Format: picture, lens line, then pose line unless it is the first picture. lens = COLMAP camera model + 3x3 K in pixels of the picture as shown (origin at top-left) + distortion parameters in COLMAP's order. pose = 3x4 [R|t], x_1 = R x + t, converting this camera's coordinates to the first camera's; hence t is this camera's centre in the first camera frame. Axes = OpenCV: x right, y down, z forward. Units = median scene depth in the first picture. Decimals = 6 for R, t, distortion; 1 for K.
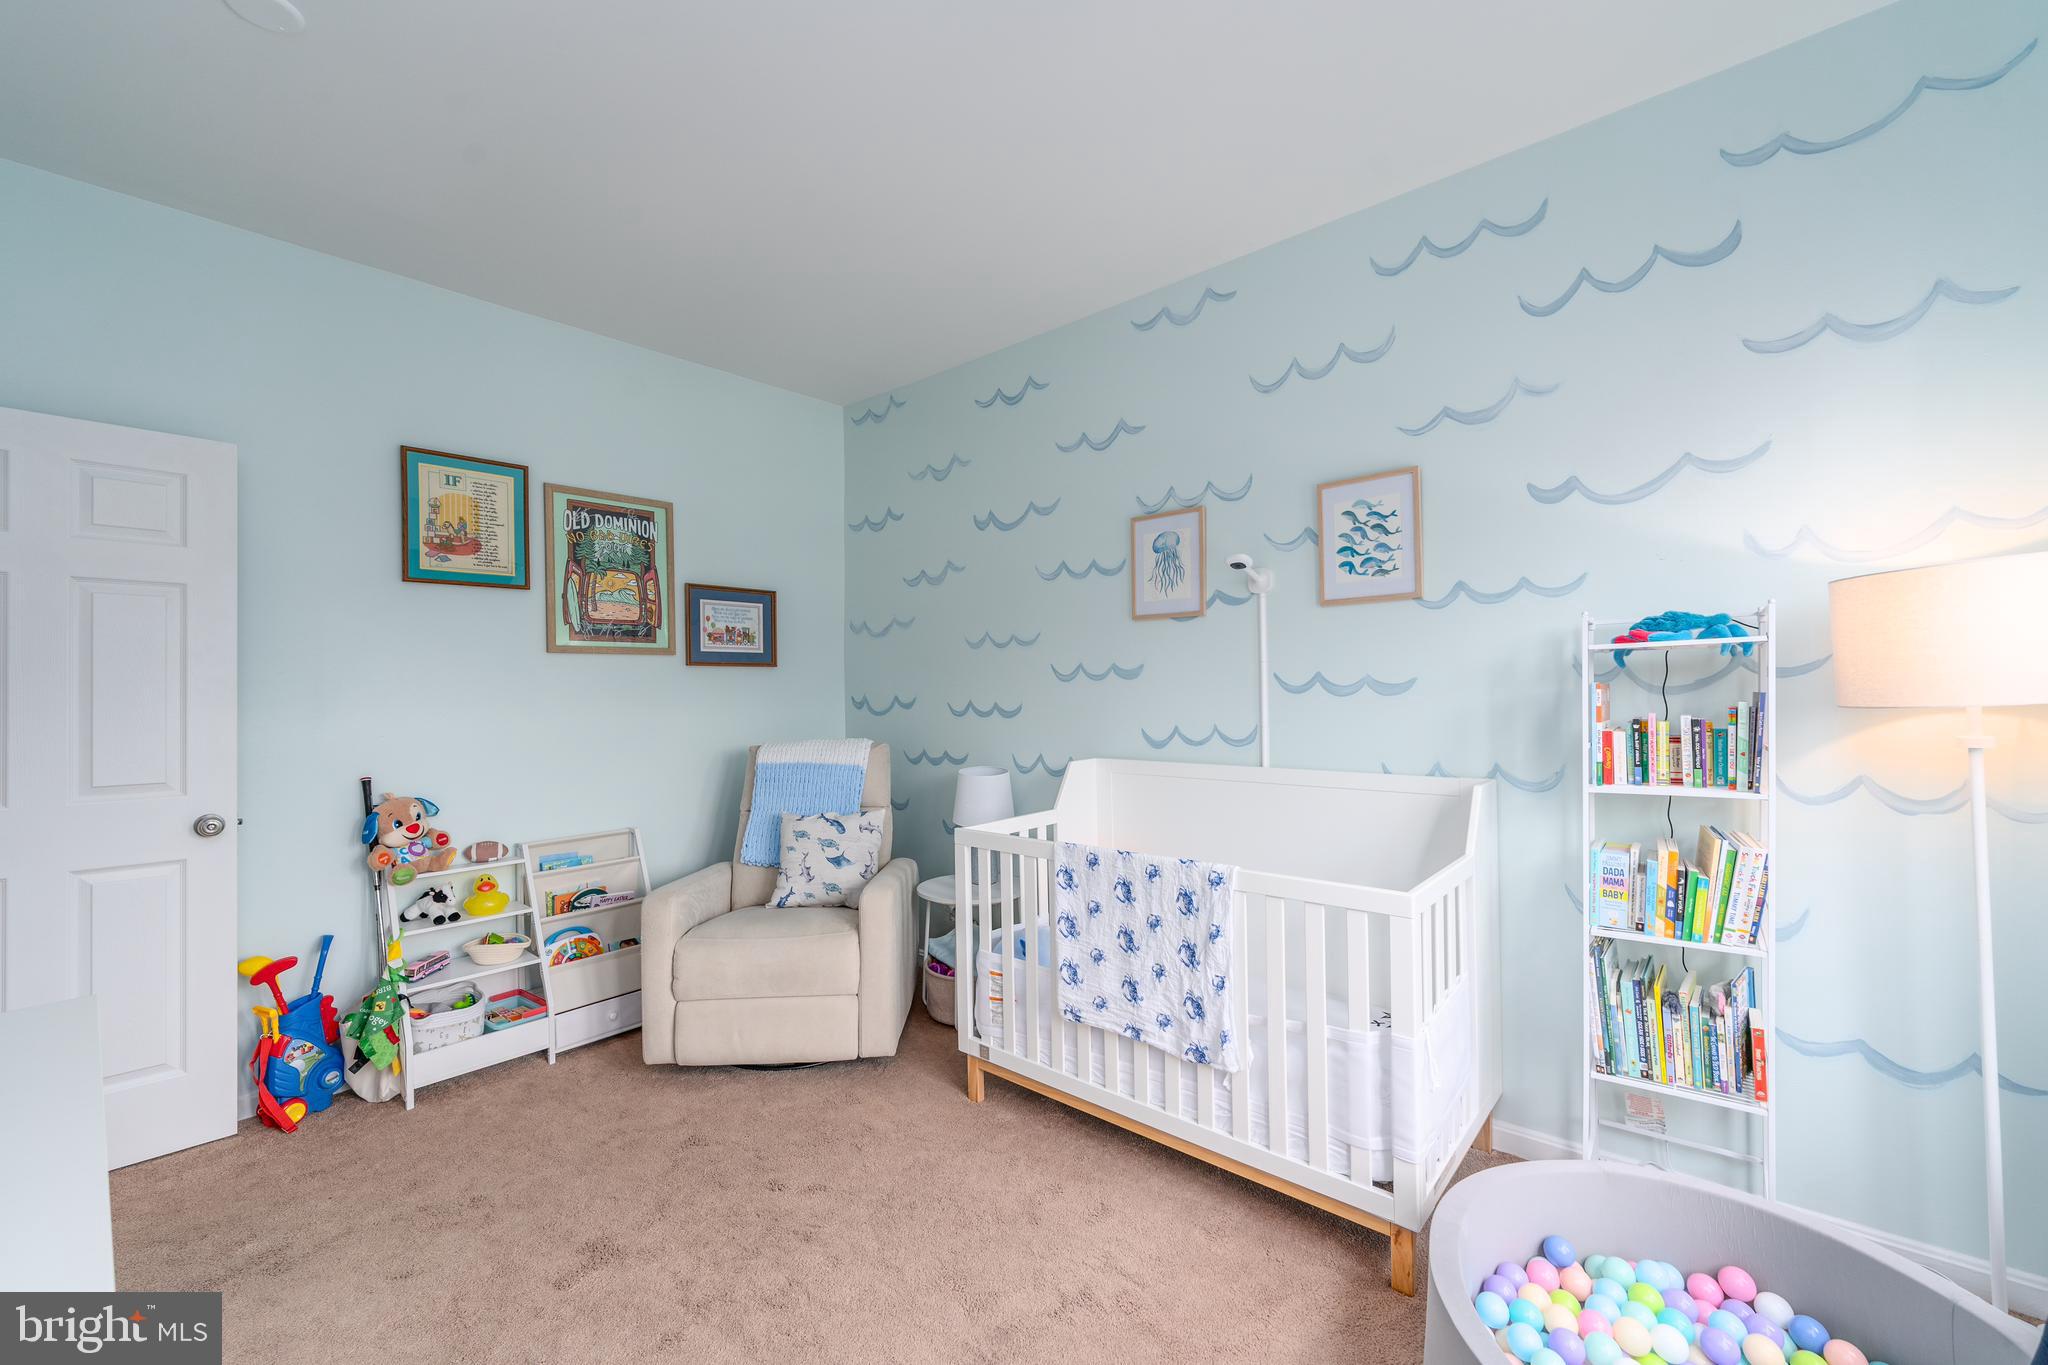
lens RADIAL K [[828.2, 0, 1026.8], [0, 828.2, 686.9], [0, 0, 1]] dist [0.001212, -0.000402]
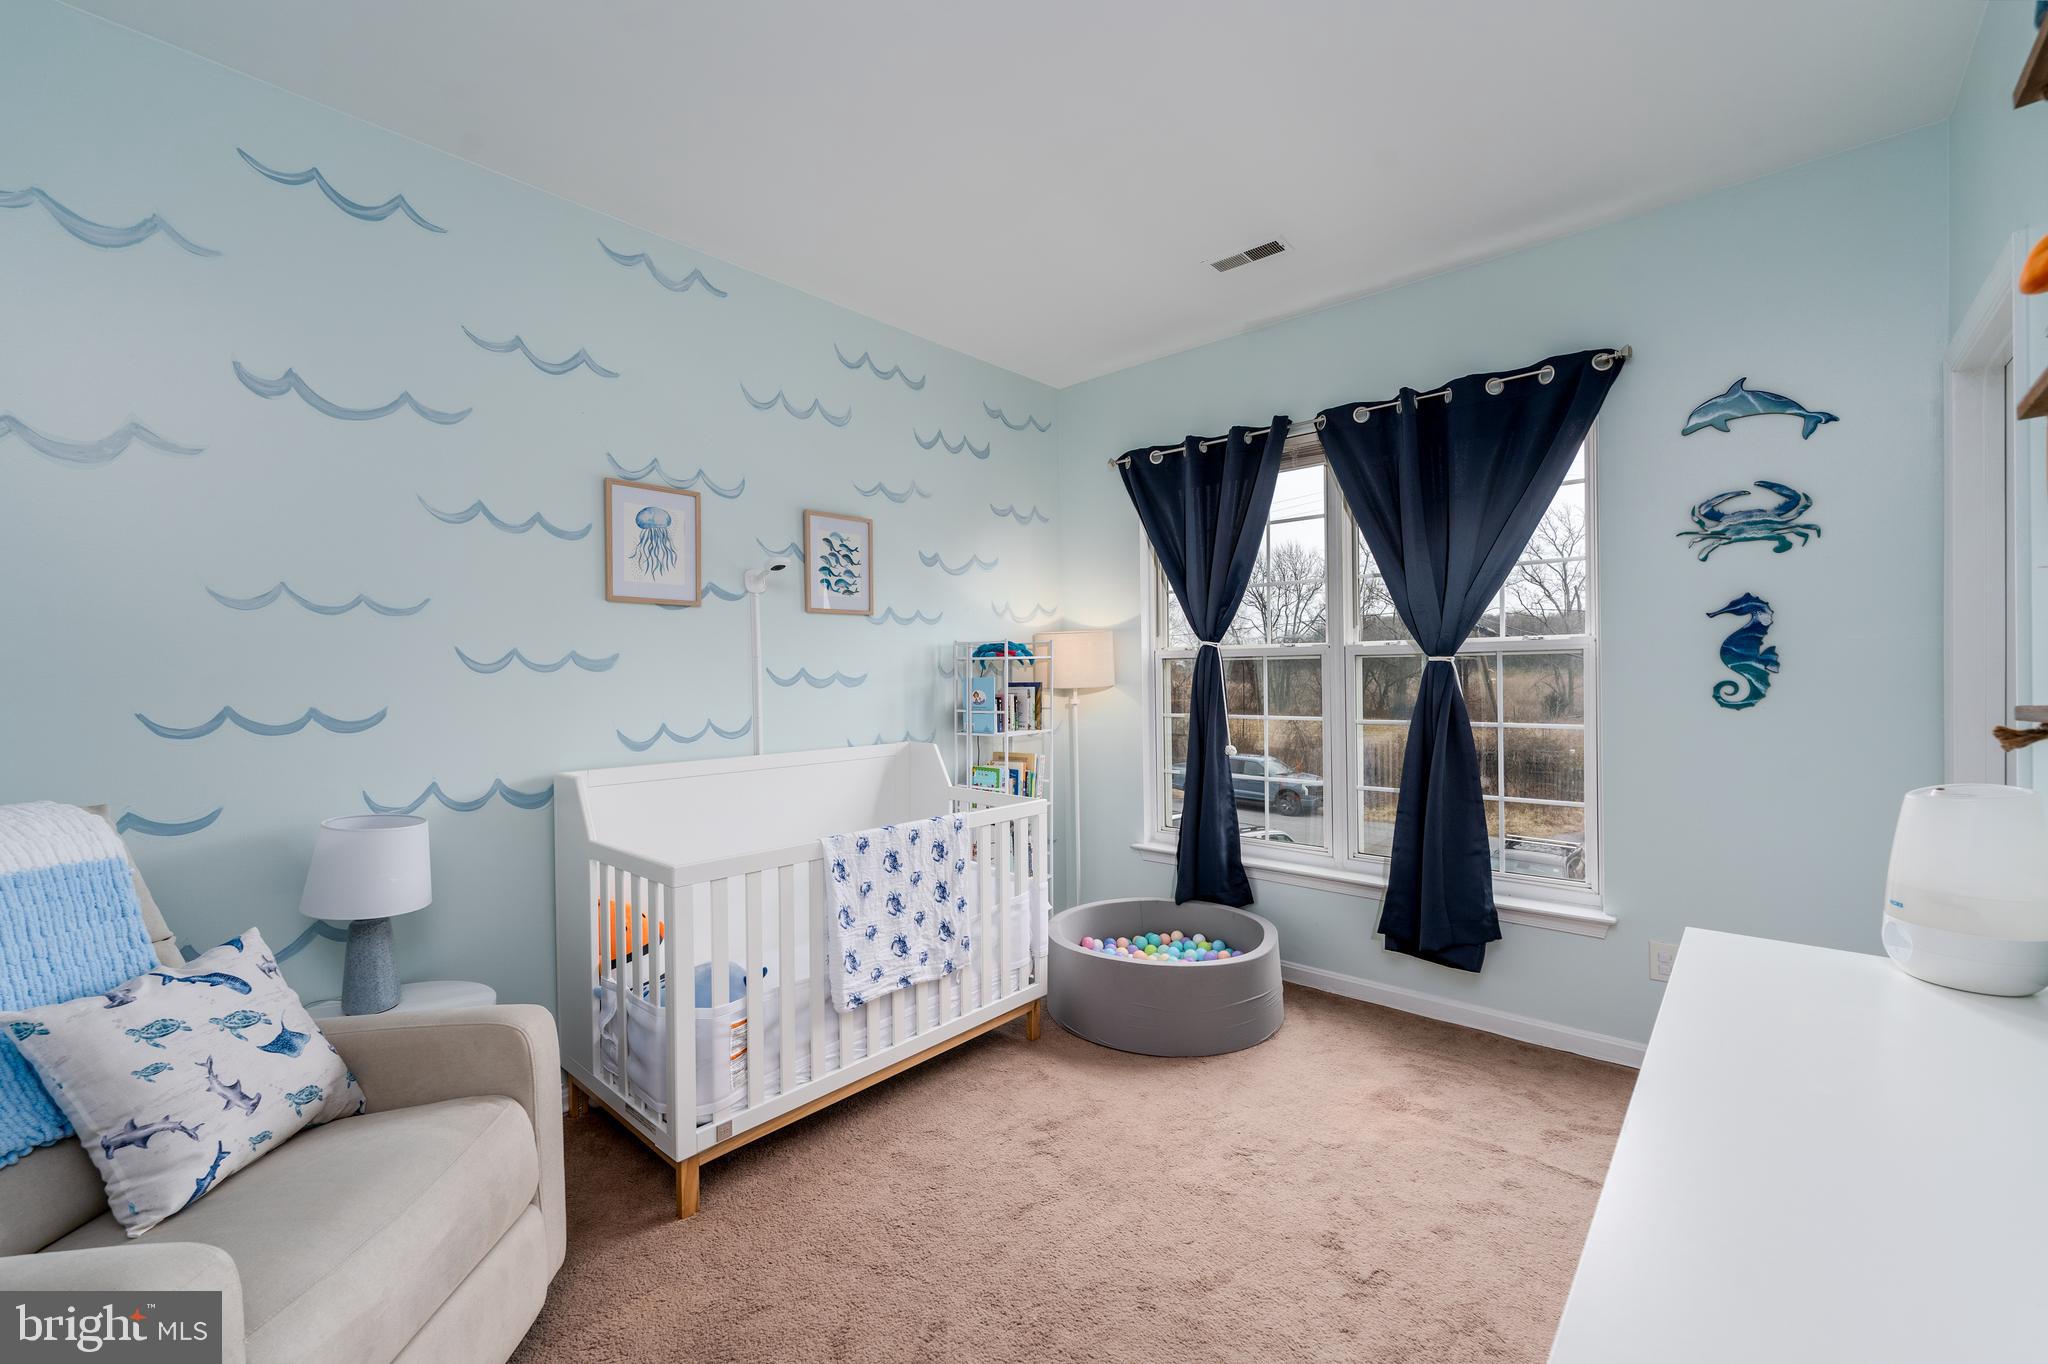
lens RADIAL K [[828.2, 0, 1026.8], [0, 828.2, 686.4], [0, 0, 1]] dist [0.001212, -0.000402]
pose [[0.009185, -0.000652, 0.999958, -0.859046], [0.007770, 0.999970, 0.000581, 0.010684], [-0.999928, 0.007765, 0.009190, 0.699347]]
